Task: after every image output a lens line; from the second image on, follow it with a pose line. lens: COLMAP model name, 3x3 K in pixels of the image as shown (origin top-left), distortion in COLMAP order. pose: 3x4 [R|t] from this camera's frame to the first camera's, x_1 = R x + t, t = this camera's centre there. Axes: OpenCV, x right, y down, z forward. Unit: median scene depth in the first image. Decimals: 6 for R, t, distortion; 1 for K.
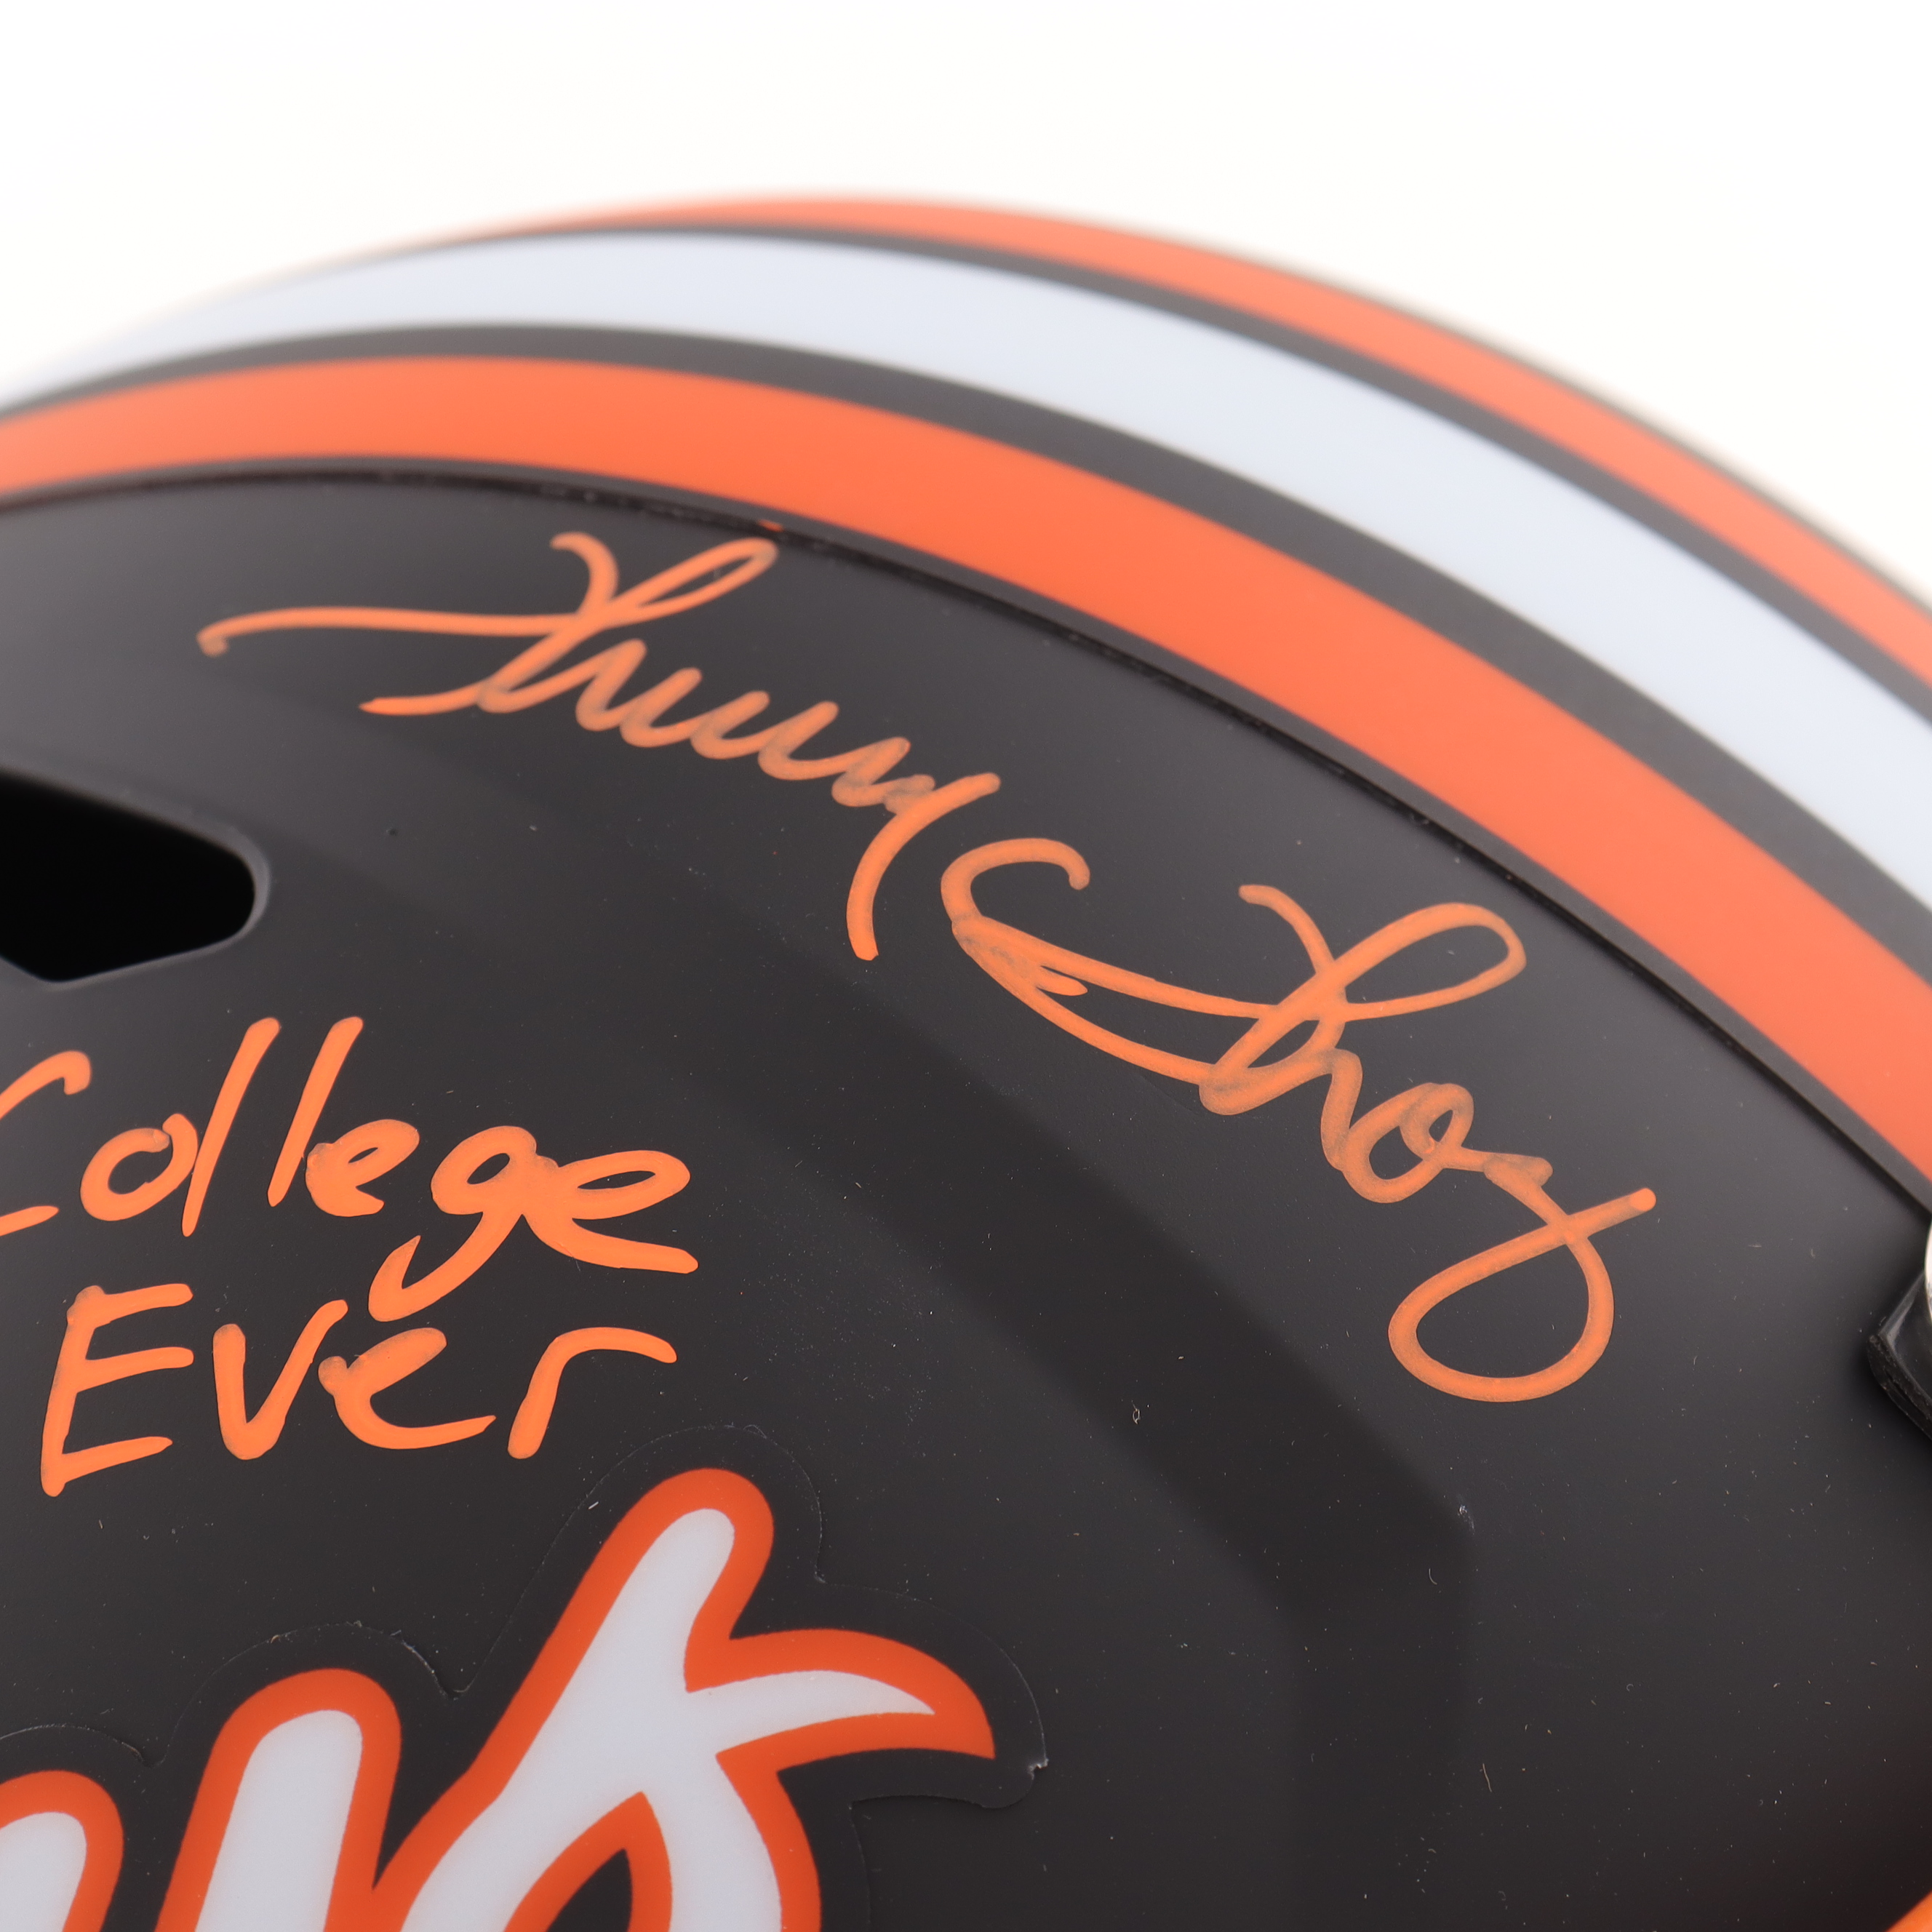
lens RADIAL K [[4663.4, 0, 966.0], [0, 4663.4, 1176.0], [0, 0, 1]] dist [0.070277, 0.216767]
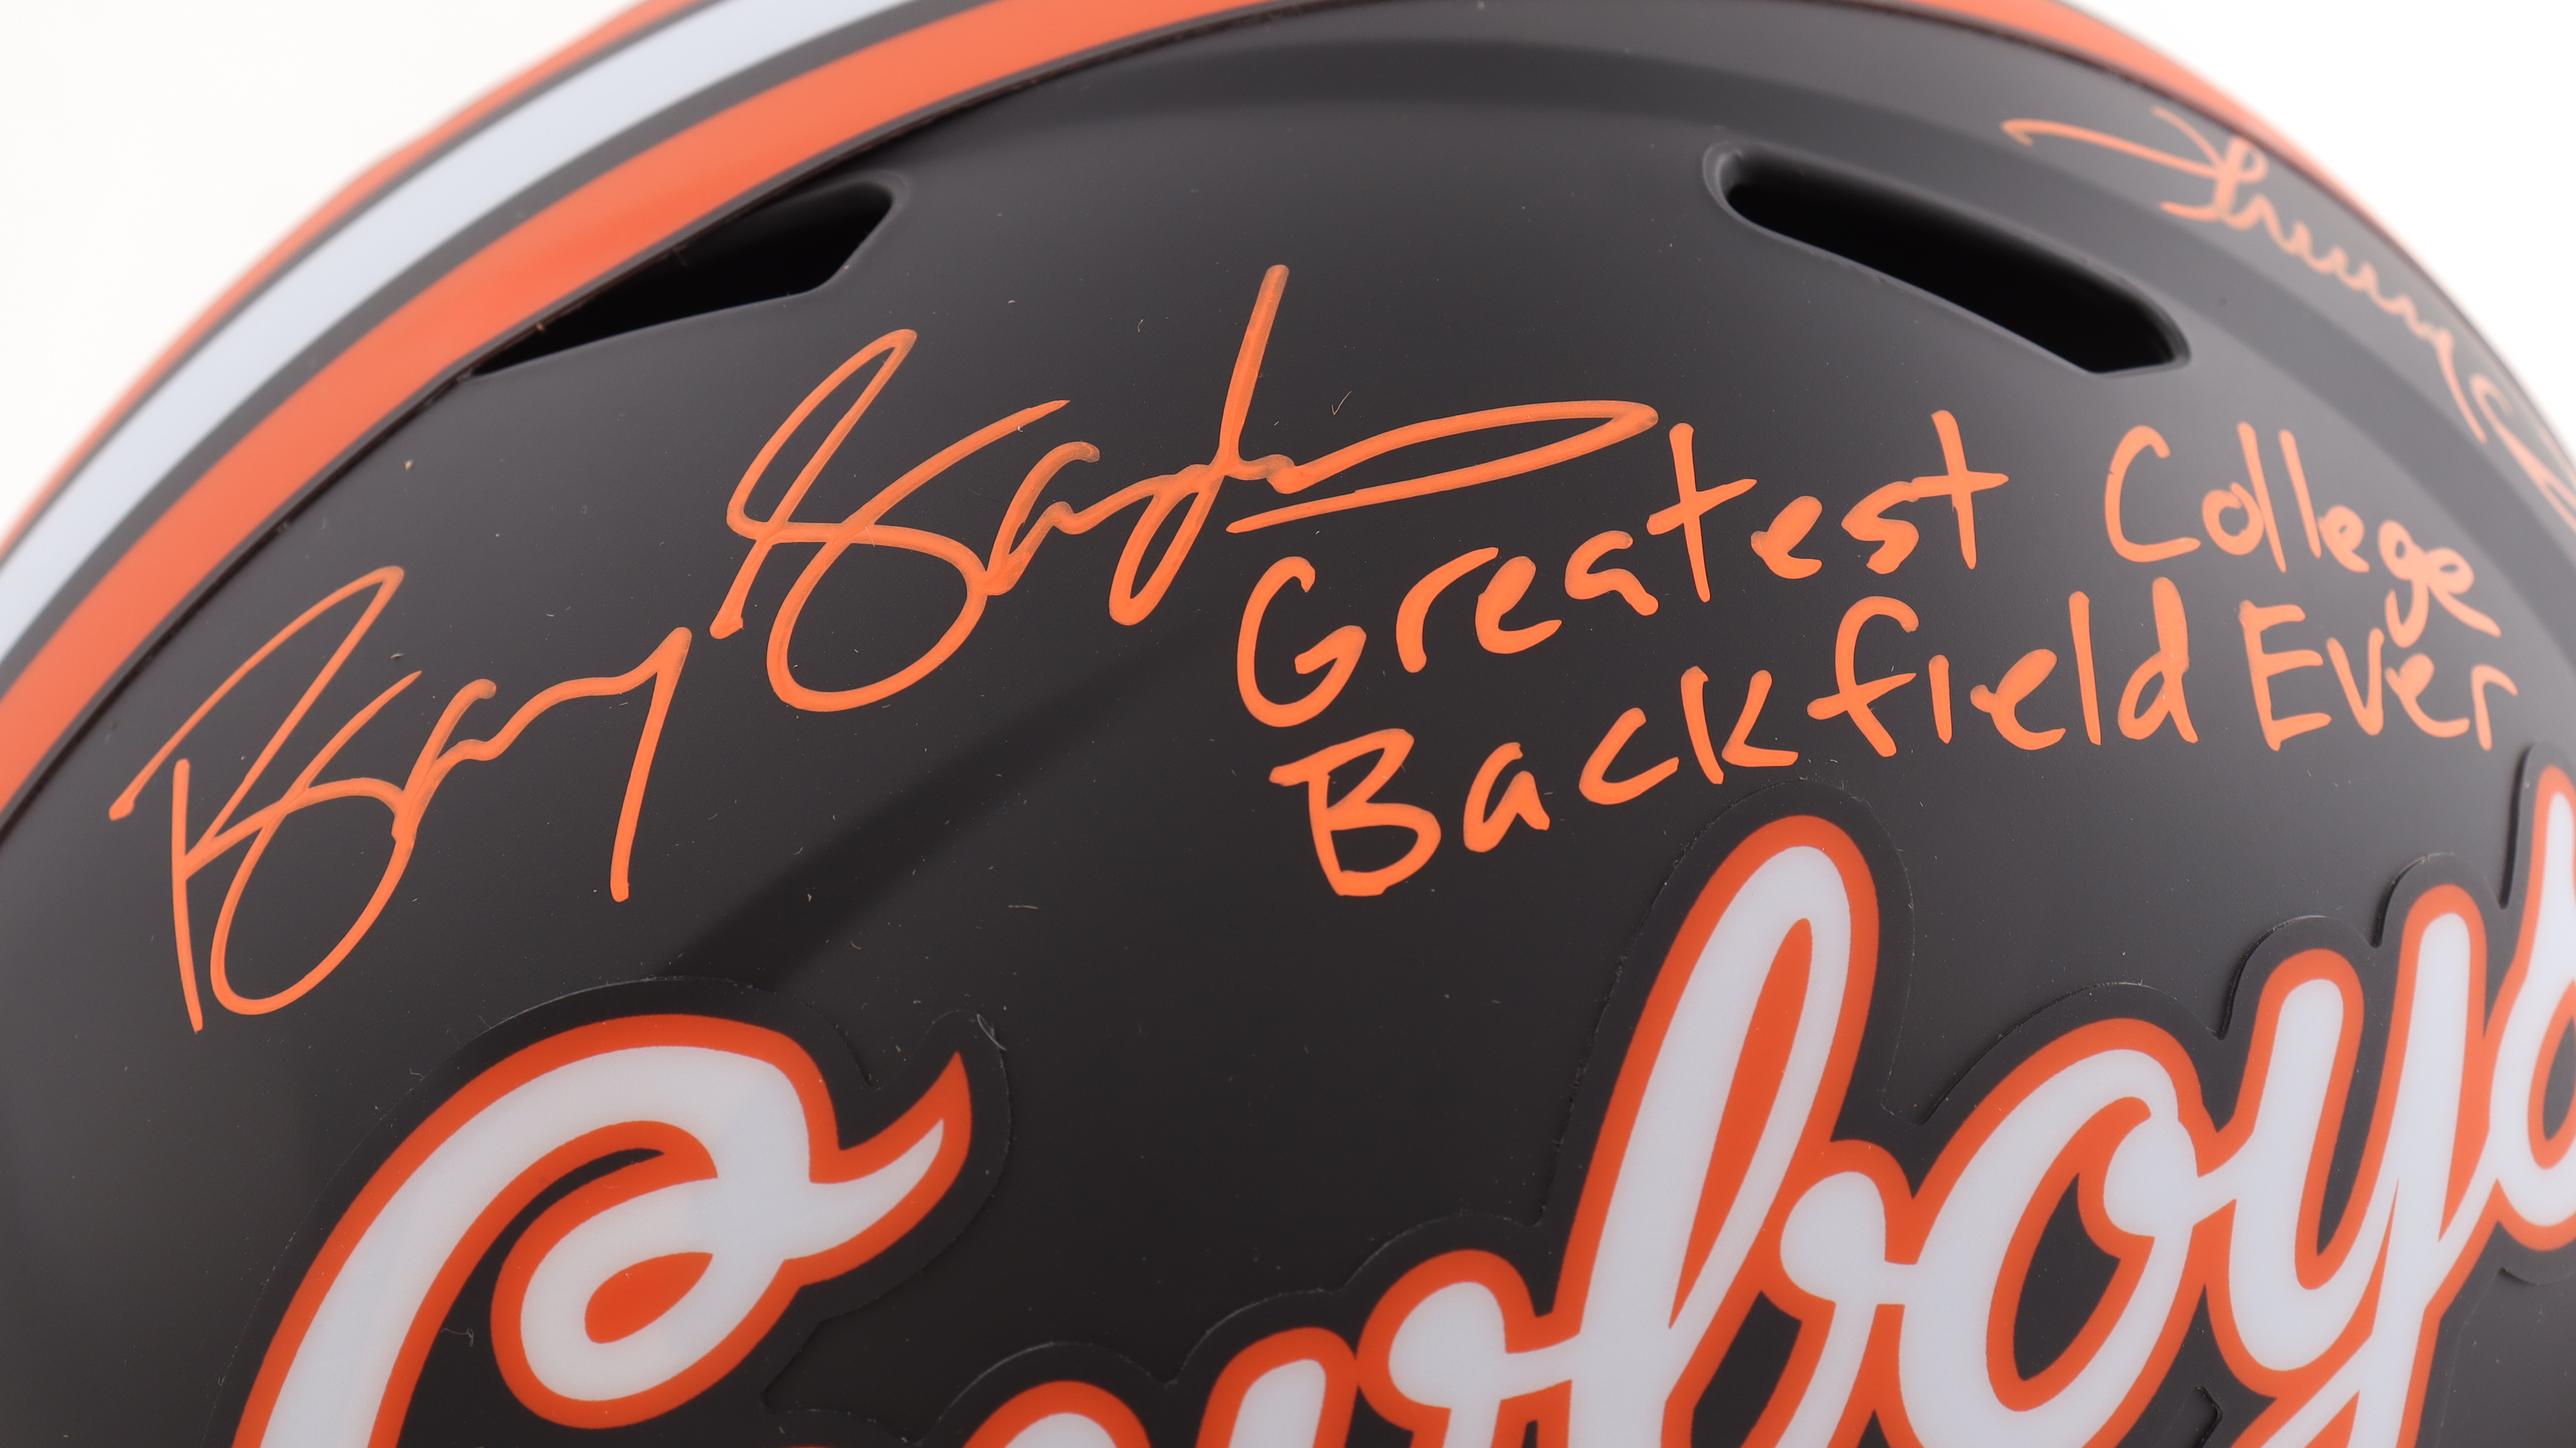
lens RADIAL K [[4313.2, 0, 1288.0], [0, 4313.2, 724.0], [0, 0, 1]] dist [-0.048138, -0.017225]
pose [[0.658098, 0.090137, 0.747517, -1.288585], [-0.053461, 0.995896, -0.073021, 0.163773], [-0.751032, 0.008092, 0.660217, 0.389453]]
